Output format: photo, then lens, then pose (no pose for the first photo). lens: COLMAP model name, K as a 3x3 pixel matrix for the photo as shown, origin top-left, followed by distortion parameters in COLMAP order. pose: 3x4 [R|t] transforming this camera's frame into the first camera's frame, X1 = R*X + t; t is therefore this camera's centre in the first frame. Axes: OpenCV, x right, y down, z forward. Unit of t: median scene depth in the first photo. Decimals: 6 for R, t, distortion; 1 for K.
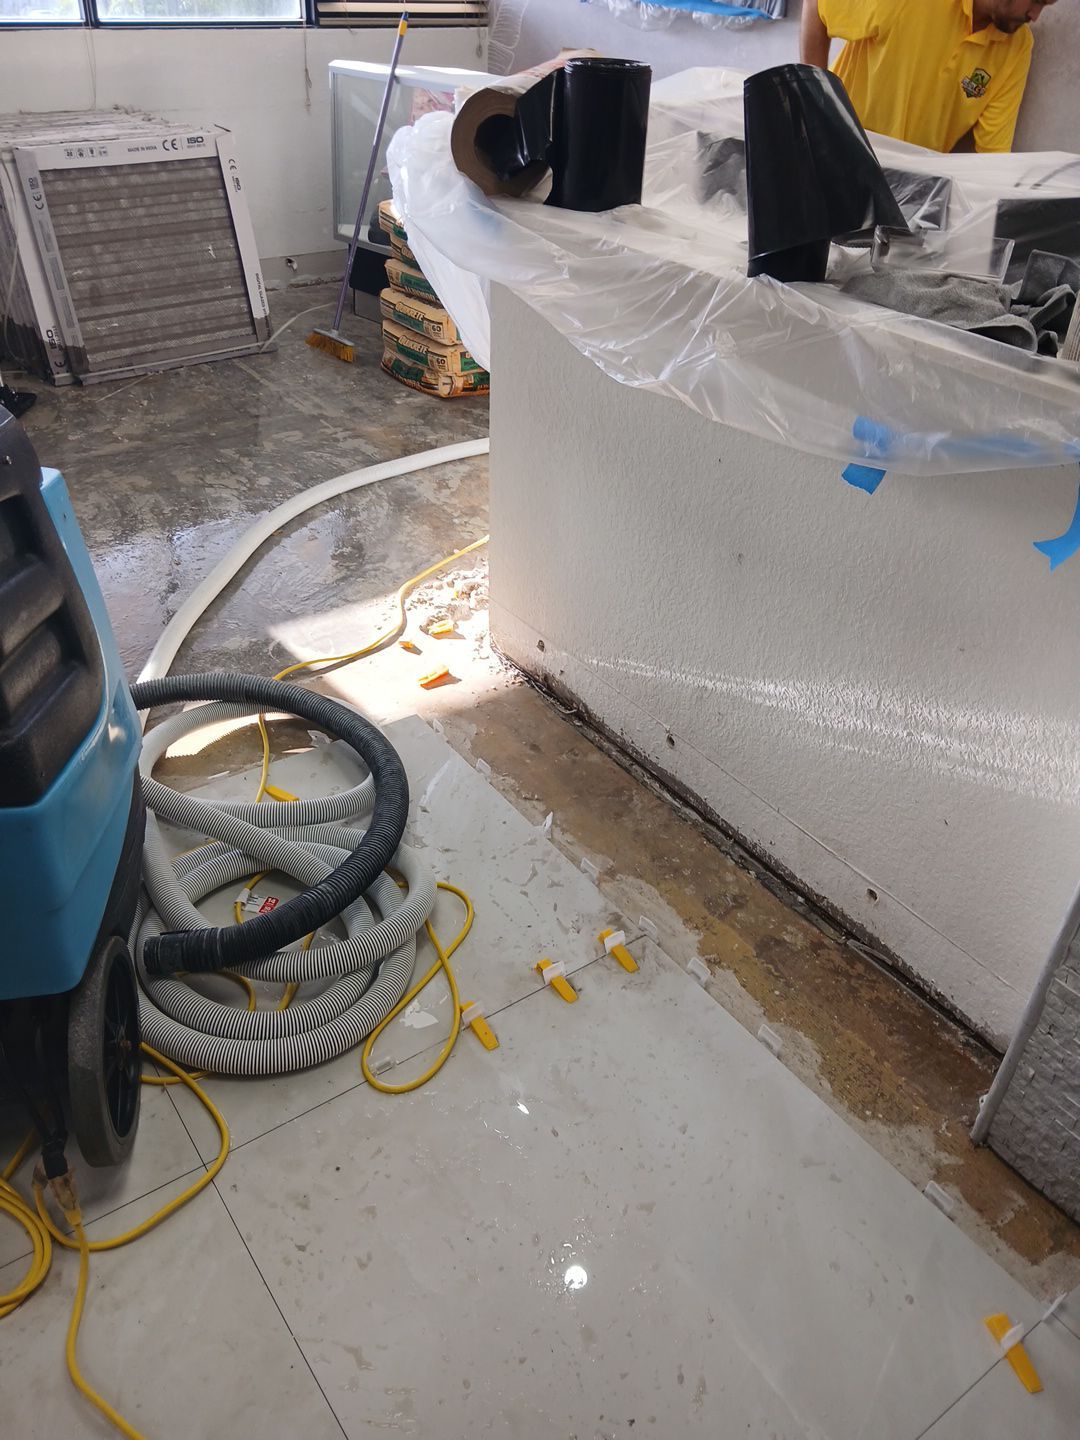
lens RADIAL K [[1136.8, 0, 540.0], [0, 1136.8, 720.0], [0, 0, 1]] dist [0.002246, -0.036549]
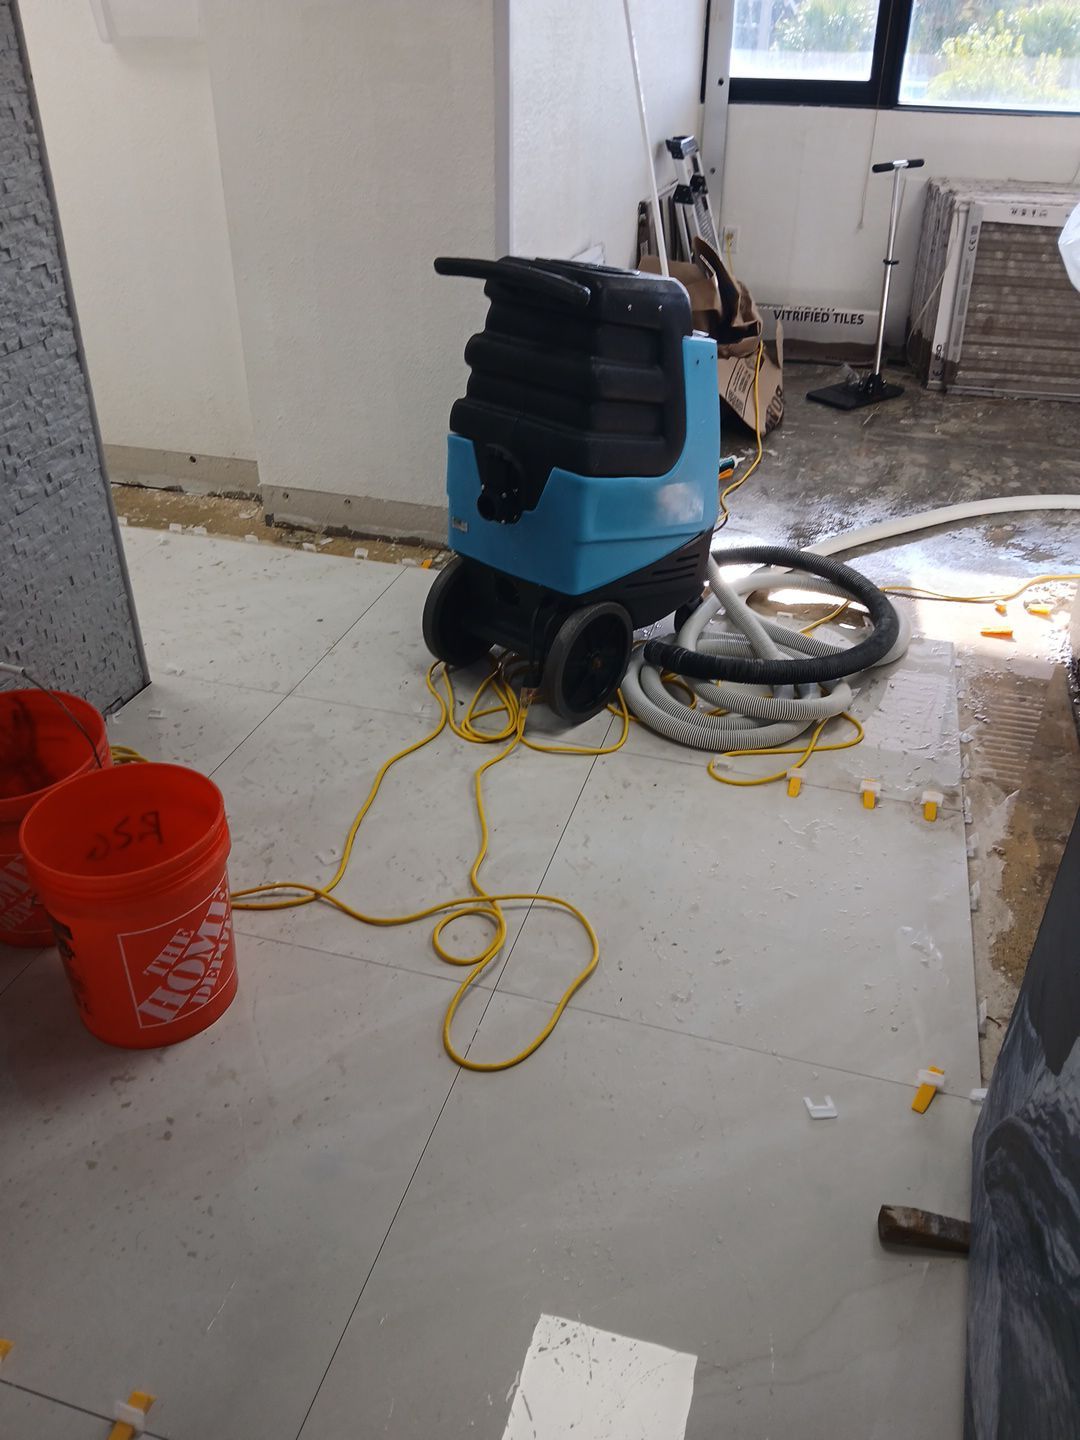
lens RADIAL K [[1136.8, 0, 540.0], [0, 1136.8, 720.0], [0, 0, 1]] dist [0.002246, -0.036549]
pose [[0.634610, 0.386331, -0.669342, 0.288180], [-0.431437, 0.895666, 0.107910, 0.081979], [0.641196, 0.220298, 0.735076, -0.111467]]
